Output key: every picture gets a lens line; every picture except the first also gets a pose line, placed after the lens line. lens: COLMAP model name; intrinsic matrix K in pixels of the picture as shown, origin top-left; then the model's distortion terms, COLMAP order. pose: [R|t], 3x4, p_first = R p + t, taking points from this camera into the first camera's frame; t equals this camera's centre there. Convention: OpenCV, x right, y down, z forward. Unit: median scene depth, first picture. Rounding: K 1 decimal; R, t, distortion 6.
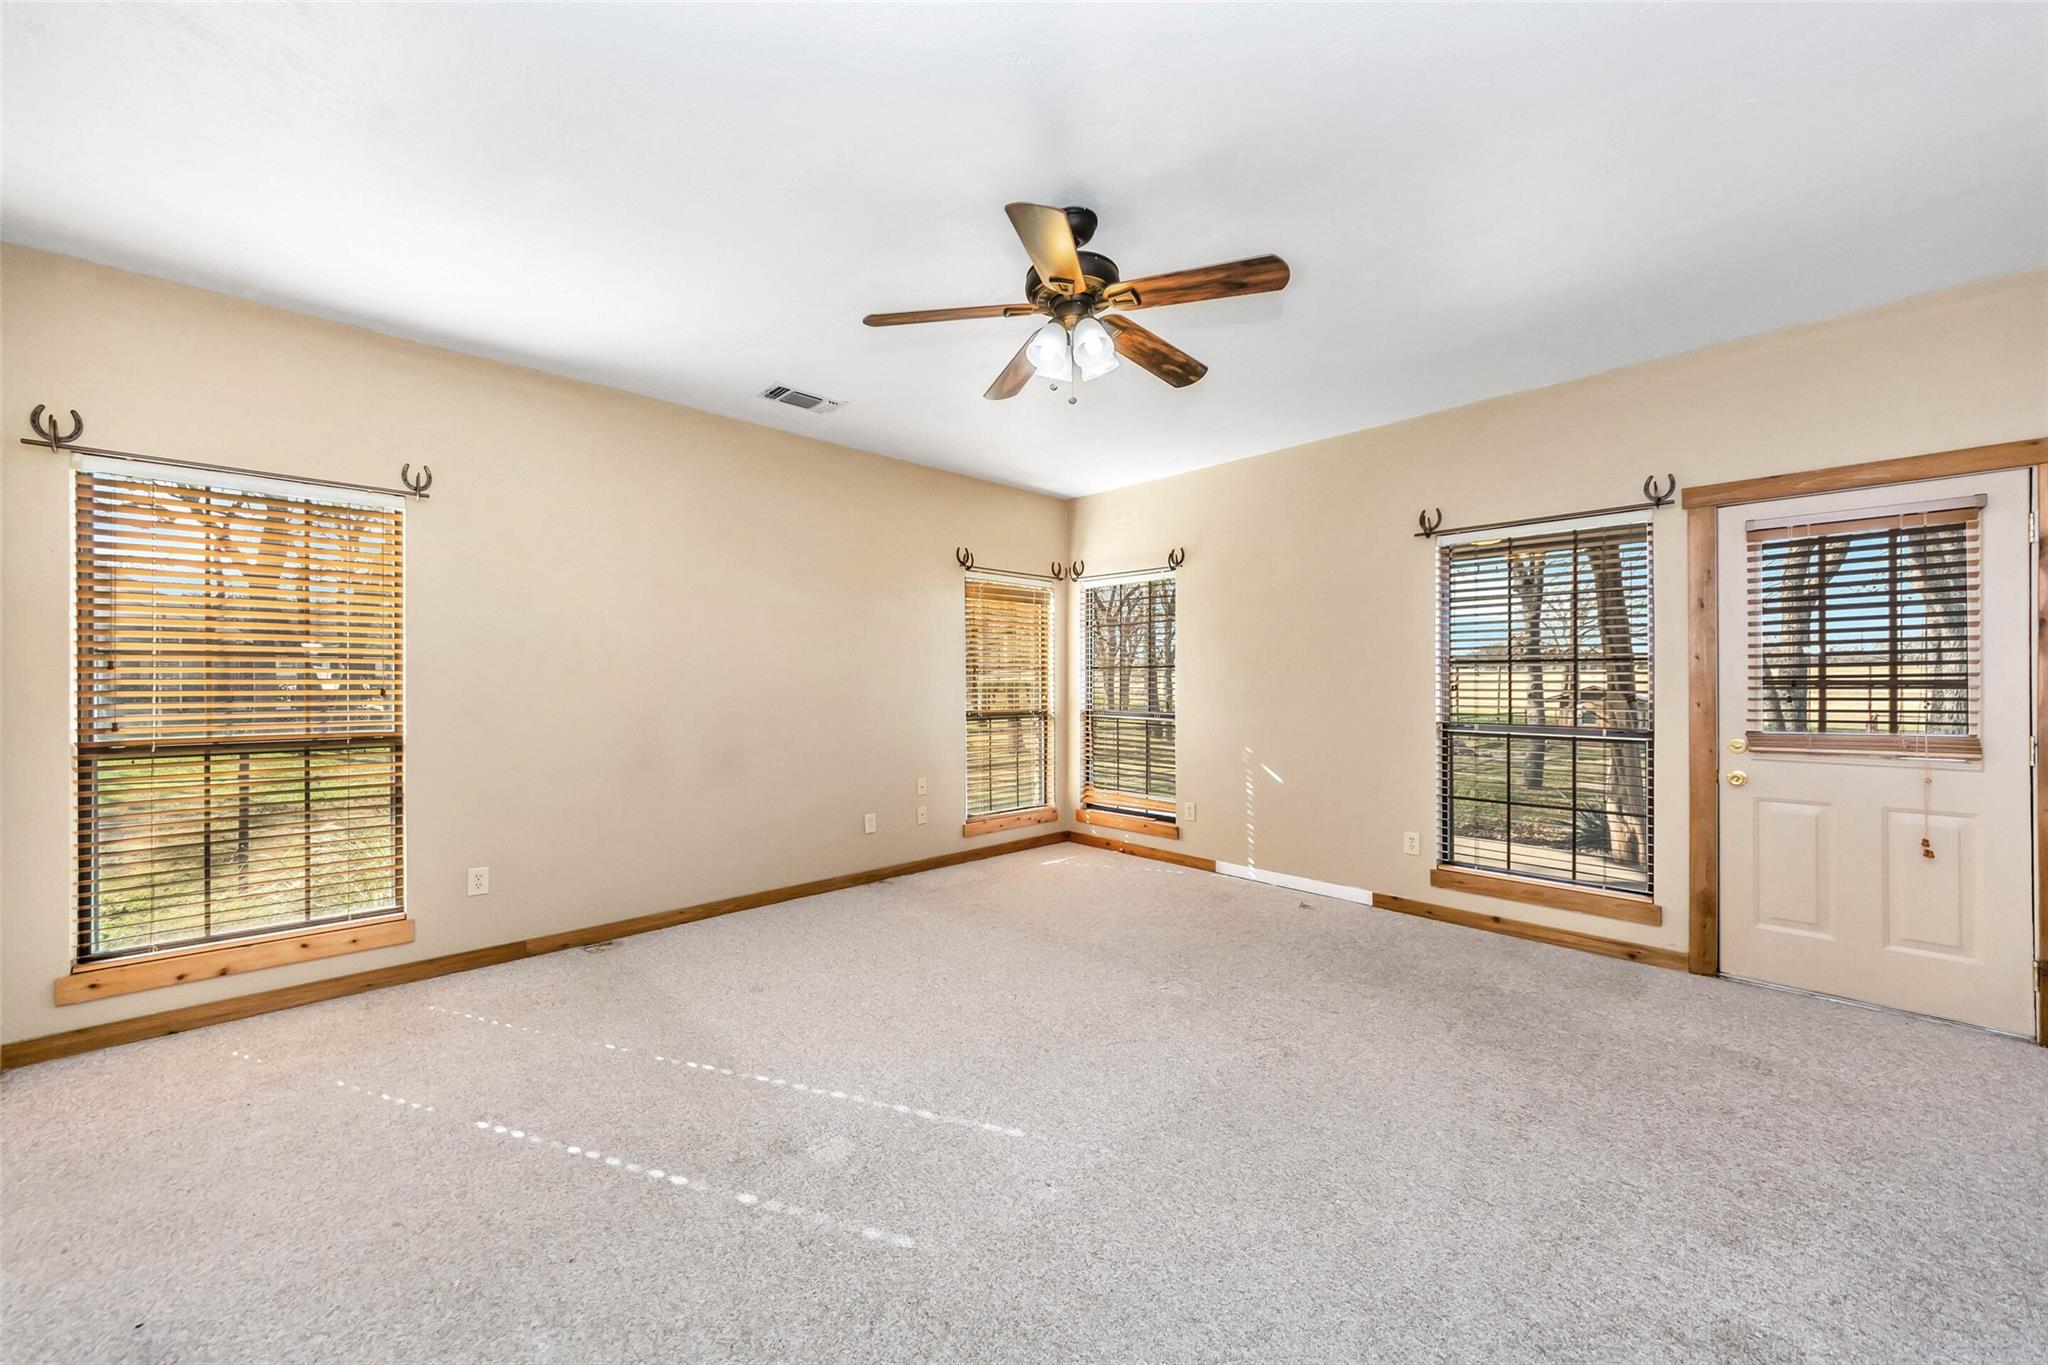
lens RADIAL K [[739.2, 0, 1016.0], [0, 739.2, 679.9], [0, 0, 1]] dist [0.000758, 0.000114]
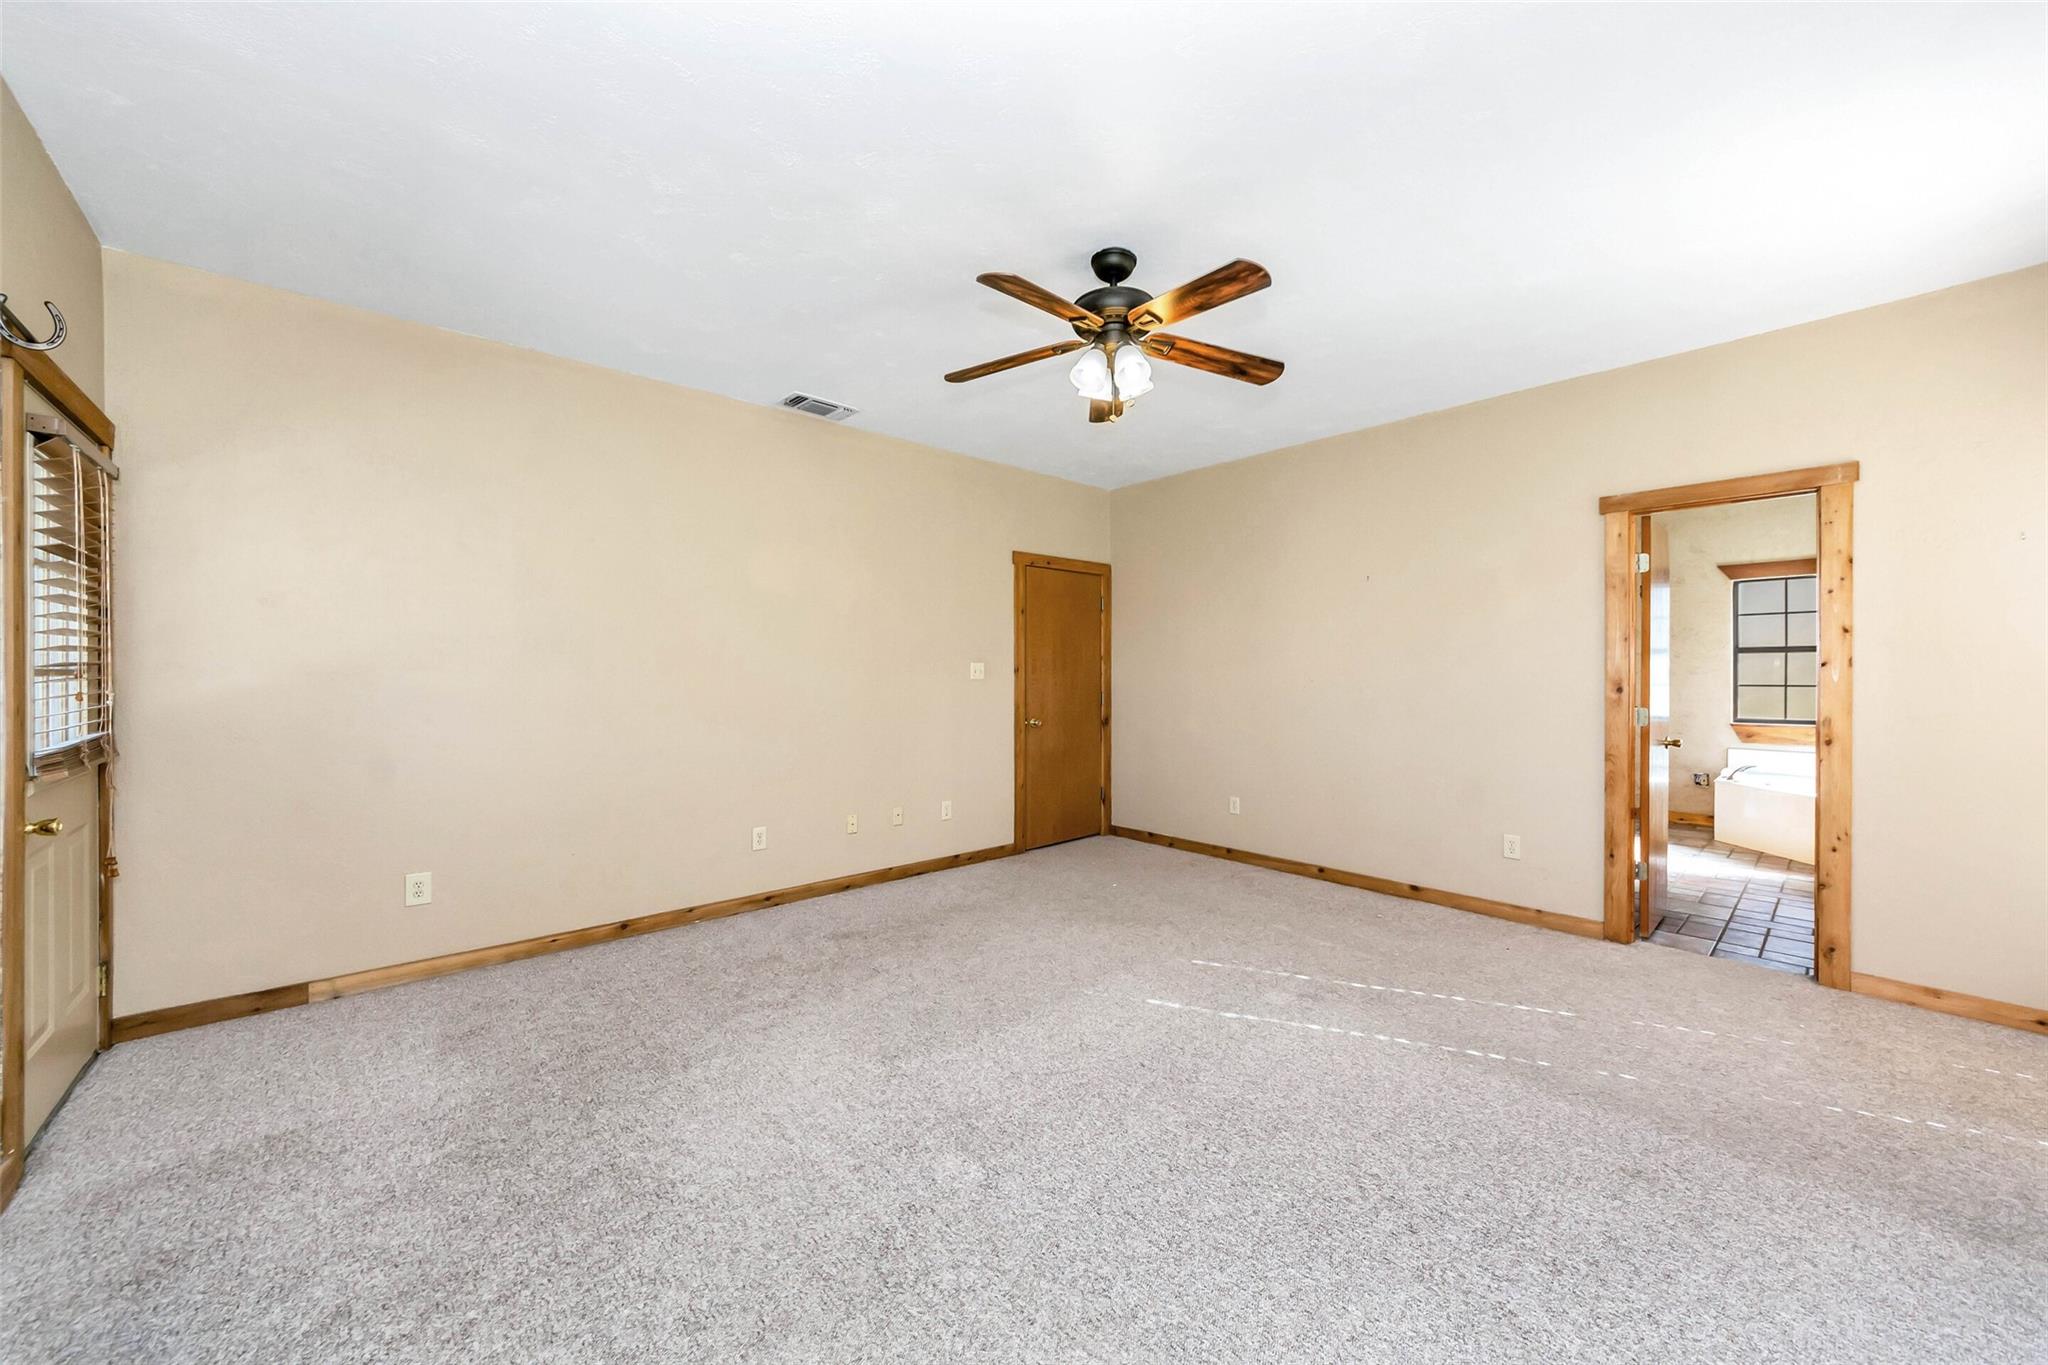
lens RADIAL K [[739.2, 0, 1016.0], [0, 739.2, 679.9], [0, 0, 1]] dist [0.000758, 0.000114]
pose [[-0.999382, 0.000432, 0.035142, 0.183871], [0.000423, 1.000000, -0.000250, 0.011978], [-0.035142, -0.000235, -0.999382, 2.116265]]
